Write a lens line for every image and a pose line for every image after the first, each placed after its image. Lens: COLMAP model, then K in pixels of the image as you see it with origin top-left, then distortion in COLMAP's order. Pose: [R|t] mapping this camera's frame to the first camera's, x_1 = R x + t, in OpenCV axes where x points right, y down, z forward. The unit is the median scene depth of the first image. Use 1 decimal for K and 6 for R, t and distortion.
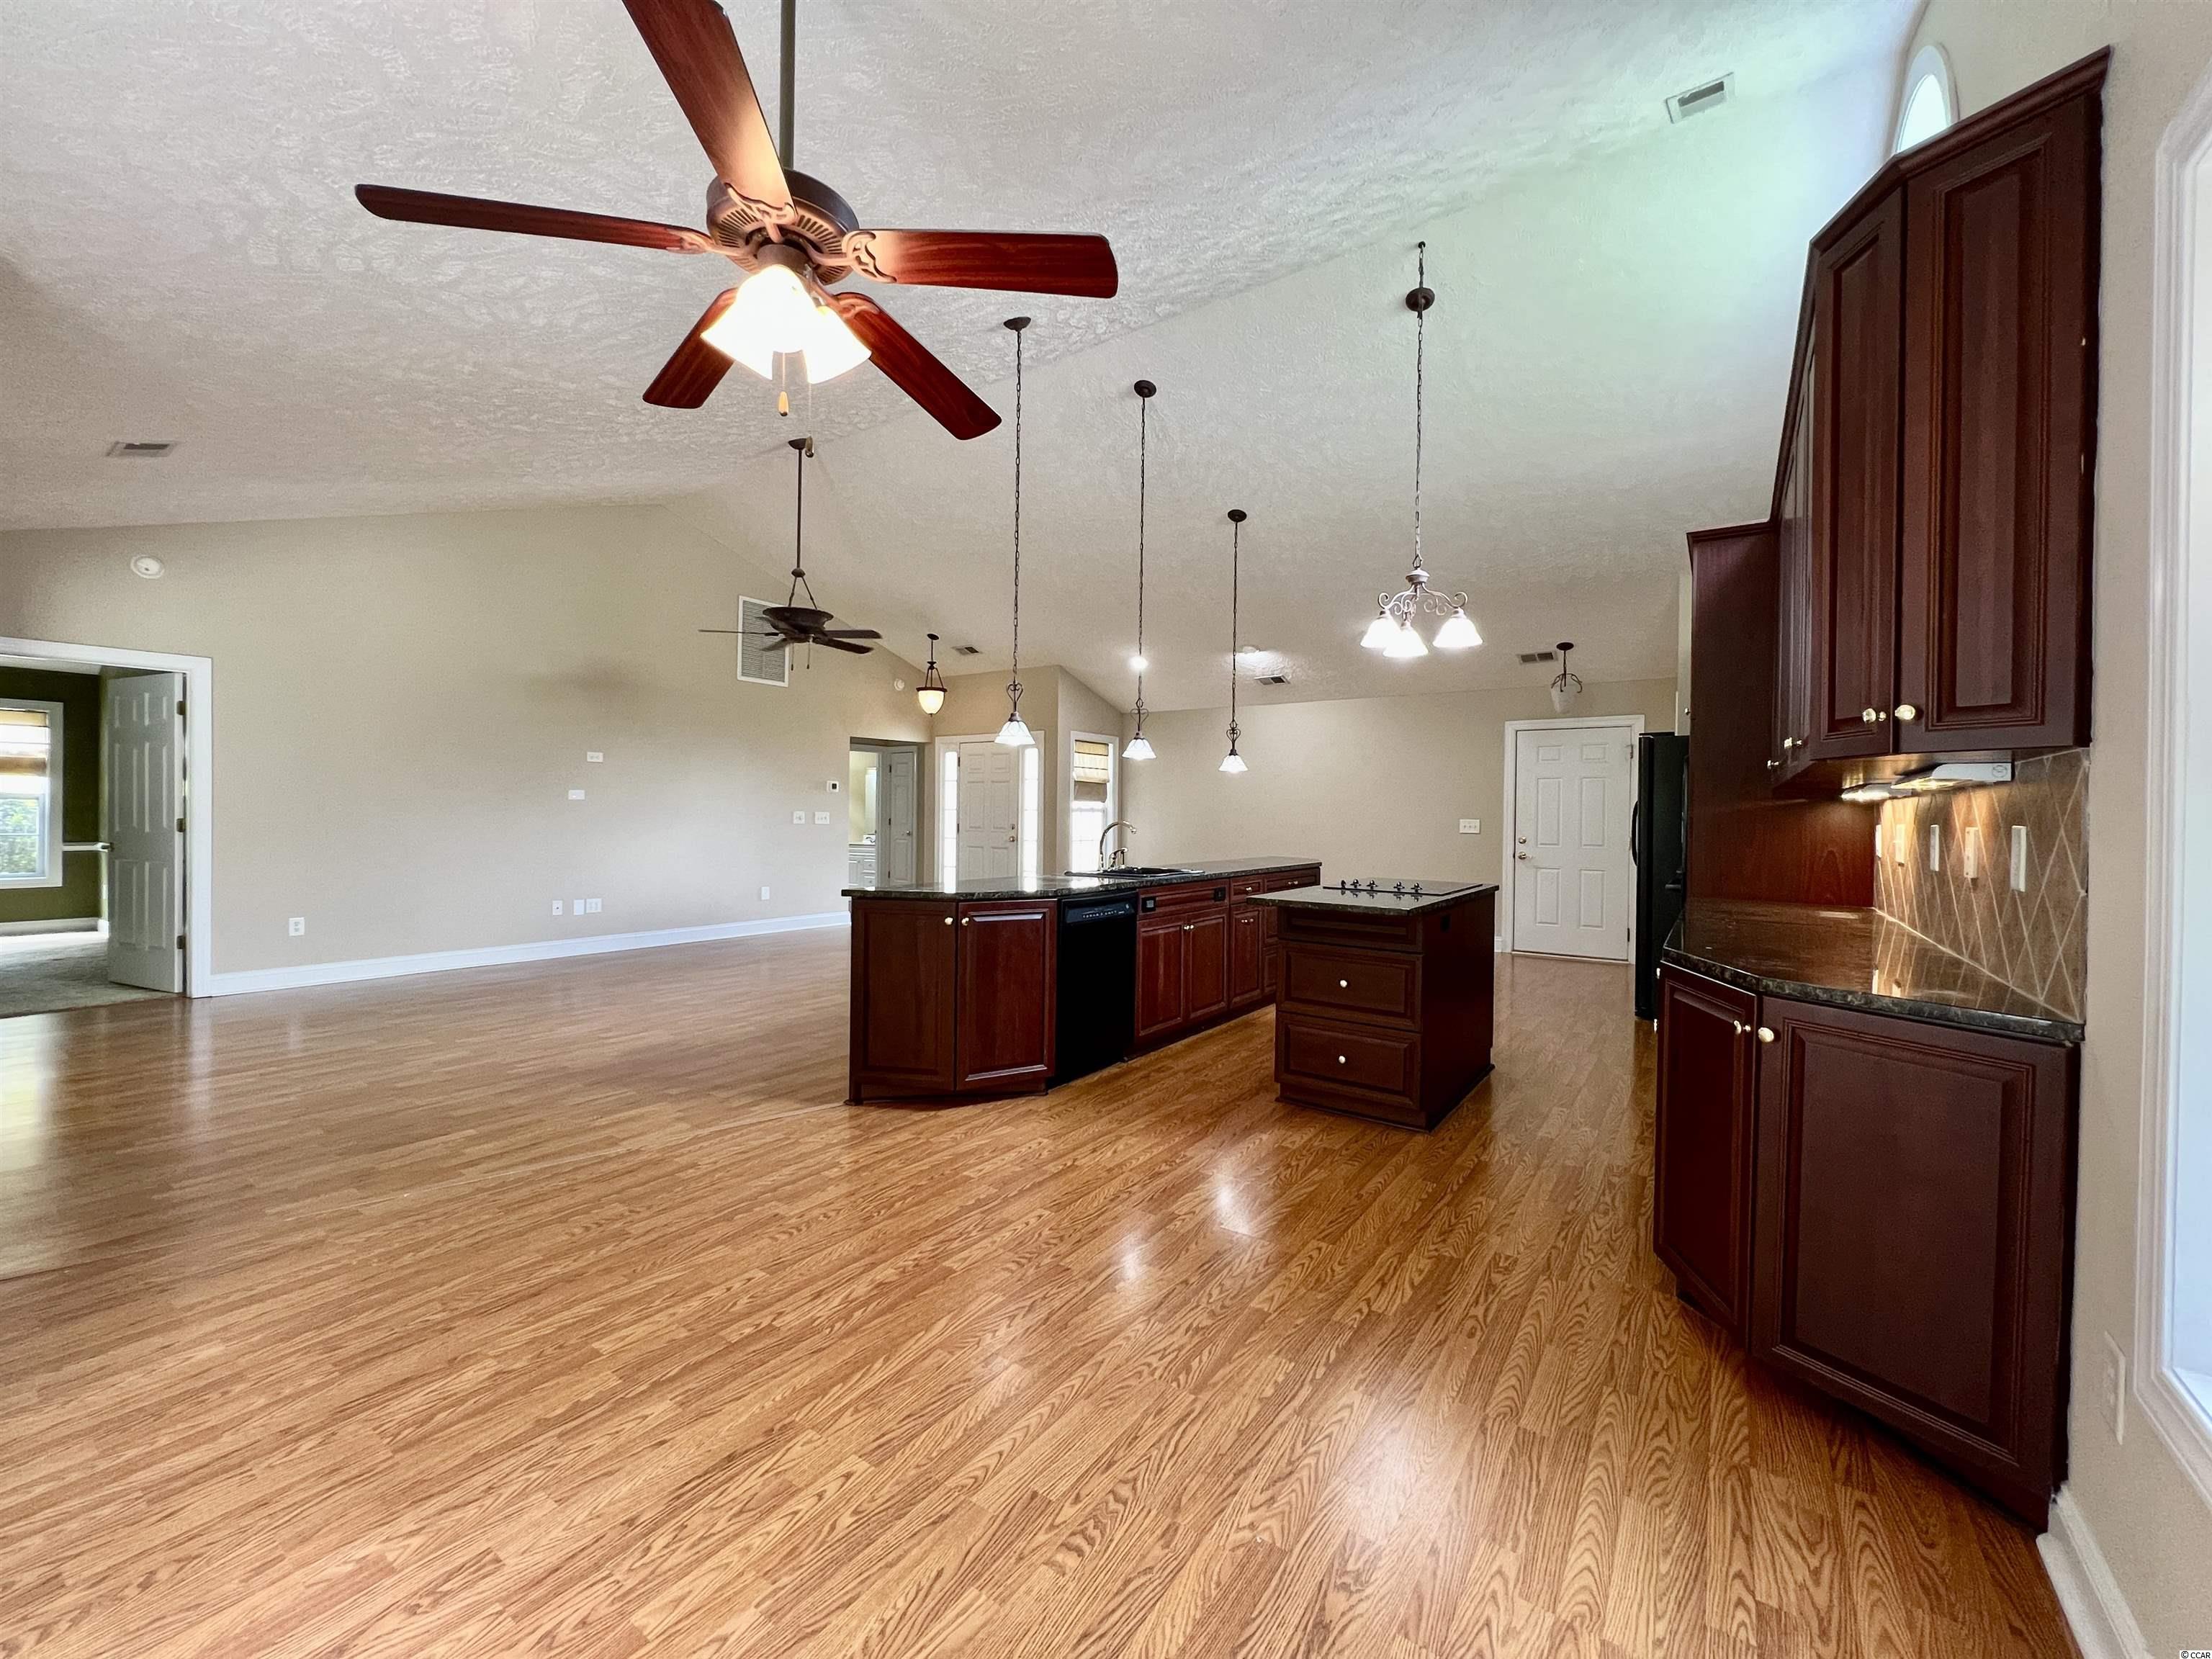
lens RADIAL K [[887.2, 0, 1101.1], [0, 887.2, 819.1], [0, 0, 1]] dist [0.001367, 0.000283]
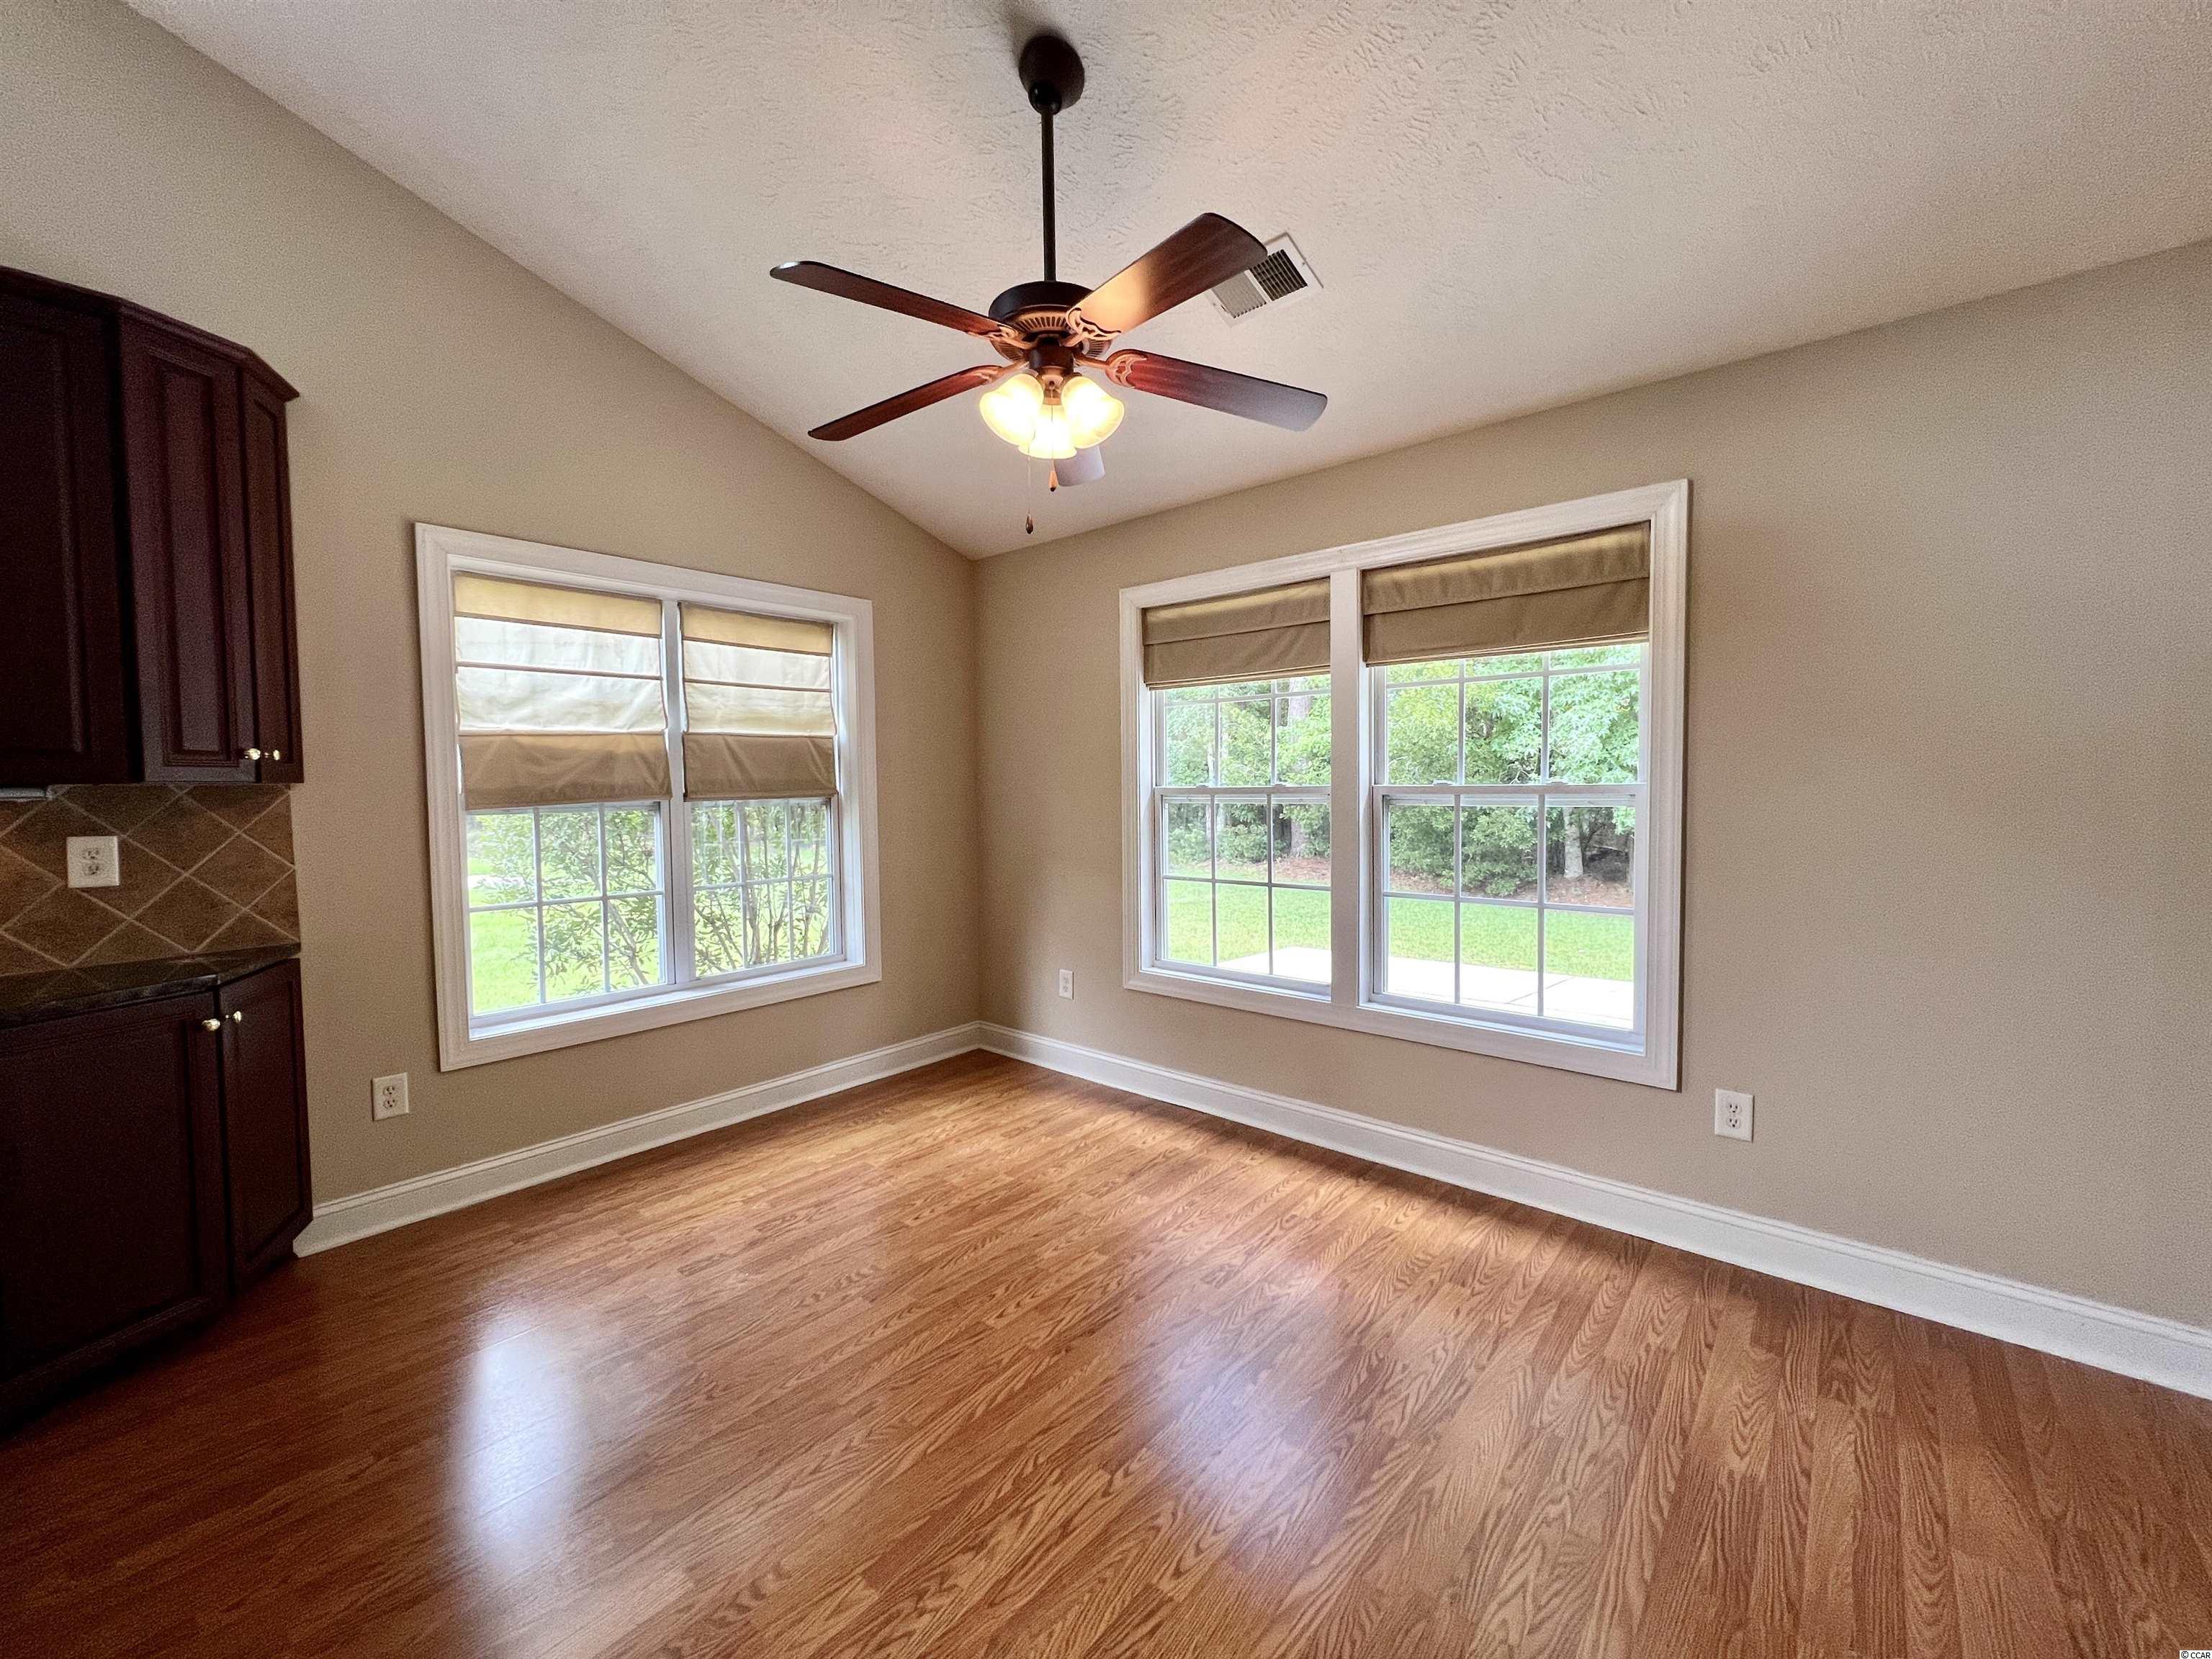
lens RADIAL K [[881.1, 0, 1102.2], [0, 881.1, 823.3], [0, 0, 1]] dist [-0.000398, 0.000177]
pose [[-0.995221, -0.003854, 0.097567, -0.257195], [0.001440, 0.998533, 0.054123, -0.038916], [-0.097633, 0.054005, -0.993756, 1.032859]]
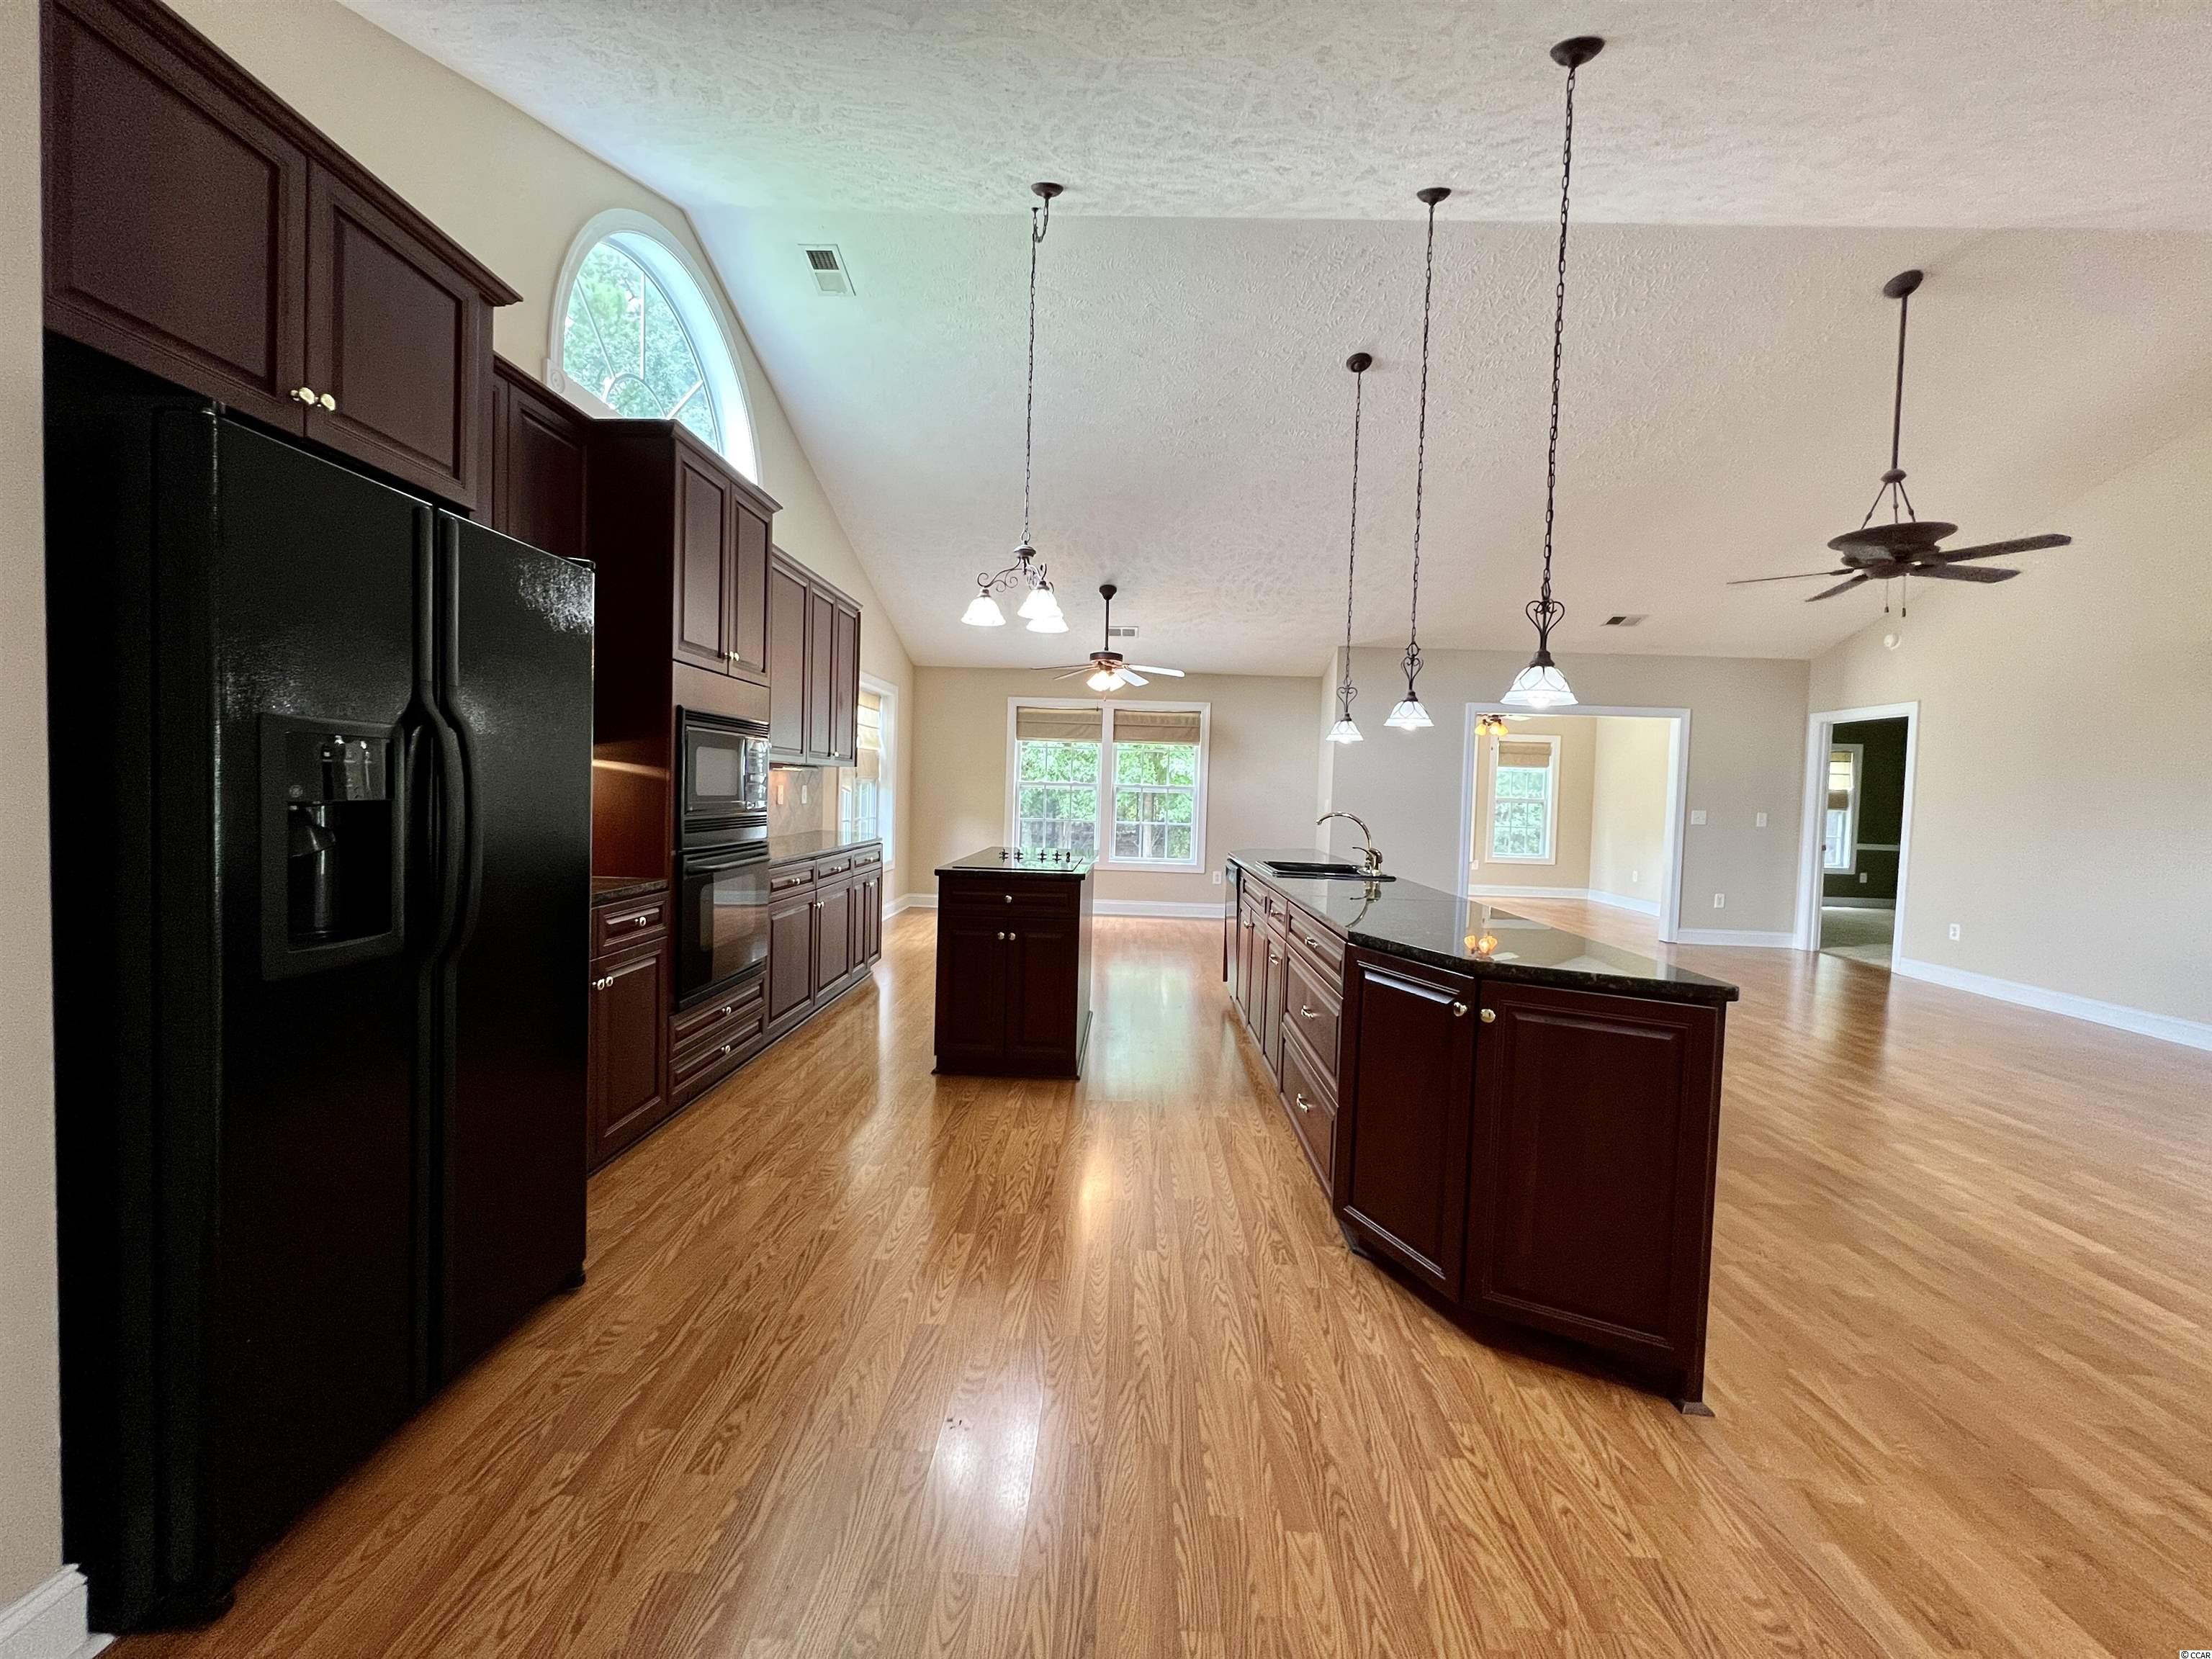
lens RADIAL K [[887.2, 0, 1101.1], [0, 887.2, 819.1], [0, 0, 1]] dist [0.001367, 0.000283]
pose [[-0.833371, -0.017339, -0.552442, 0.958603], [-0.043732, 0.998443, 0.034634, -0.015422], [0.550981, 0.053022, -0.832832, 2.191098]]
